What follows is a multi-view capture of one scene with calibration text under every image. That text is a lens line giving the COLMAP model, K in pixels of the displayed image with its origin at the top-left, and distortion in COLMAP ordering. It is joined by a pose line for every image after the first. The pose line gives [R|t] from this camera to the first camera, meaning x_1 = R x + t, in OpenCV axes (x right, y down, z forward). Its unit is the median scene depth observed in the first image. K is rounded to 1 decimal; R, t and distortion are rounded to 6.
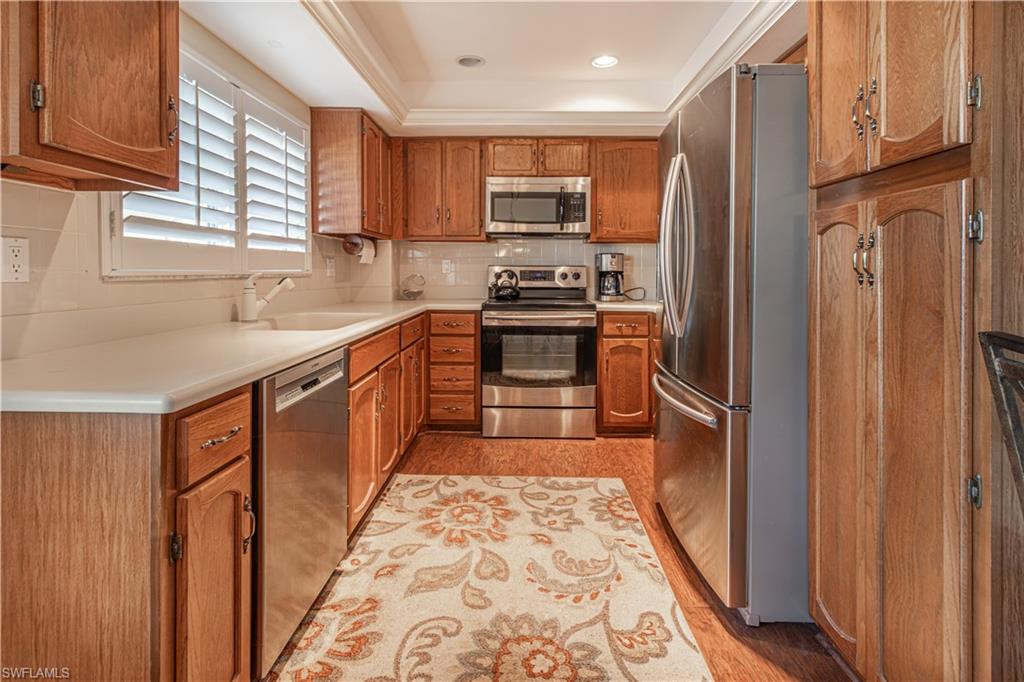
lens RADIAL K [[500.5, 0, 517.0], [0, 500.5, 279.7], [0, 0, 1]] dist [0.002529, 0.000007]
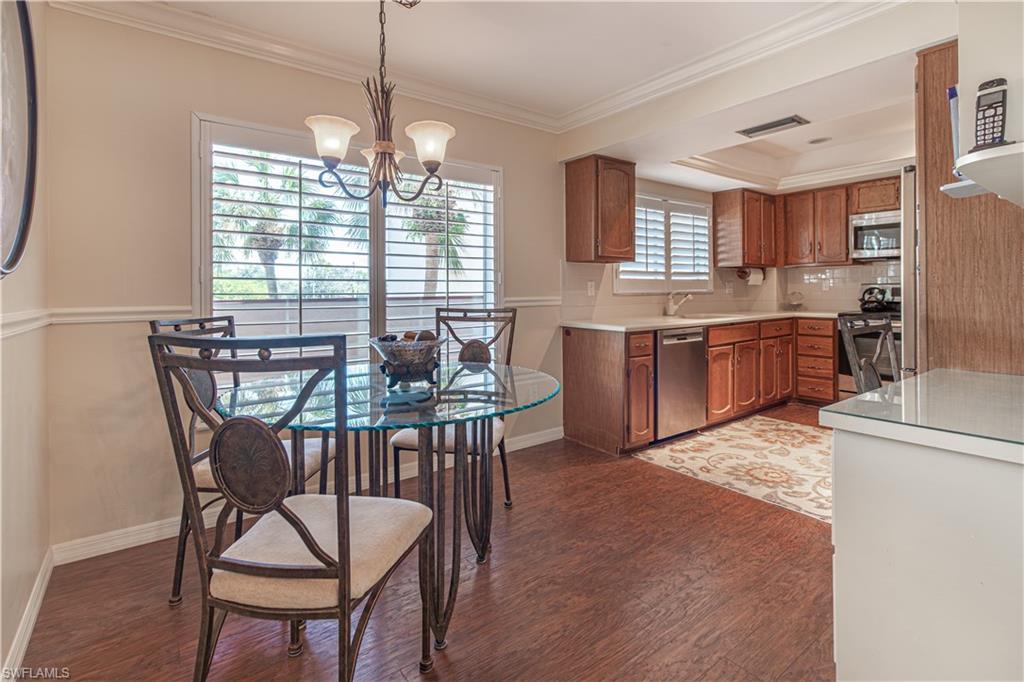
lens RADIAL K [[486.5, 0, 511.8], [0, 486.5, 293.4], [0, 0, 1]] dist [-0.000382, 0.000569]
pose [[0.611046, -0.007573, -0.791559, 0.589466], [-0.000545, 0.999950, -0.009987, 0.012147], [0.791595, 0.006534, 0.611012, -0.669361]]
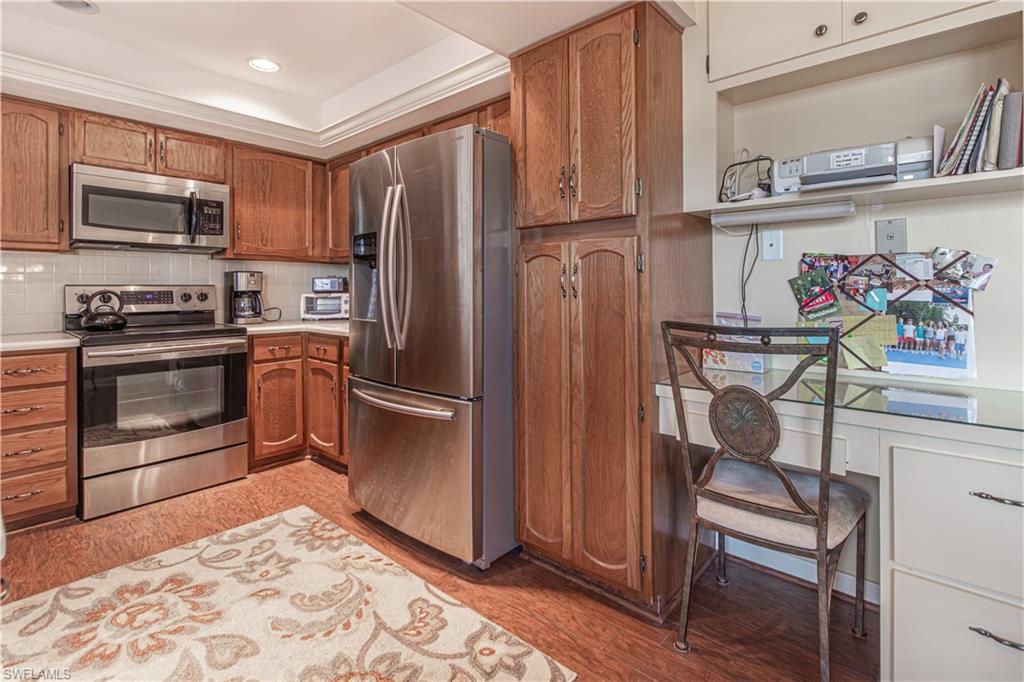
lens RADIAL K [[486.5, 0, 511.8], [0, 486.5, 293.4], [0, 0, 1]] dist [-0.000382, 0.000569]
pose [[0.655833, -0.014813, 0.754761, -0.268615], [0.021747, 0.999763, 0.000725, -0.004103], [-0.754593, 0.015939, 0.656000, 0.086867]]
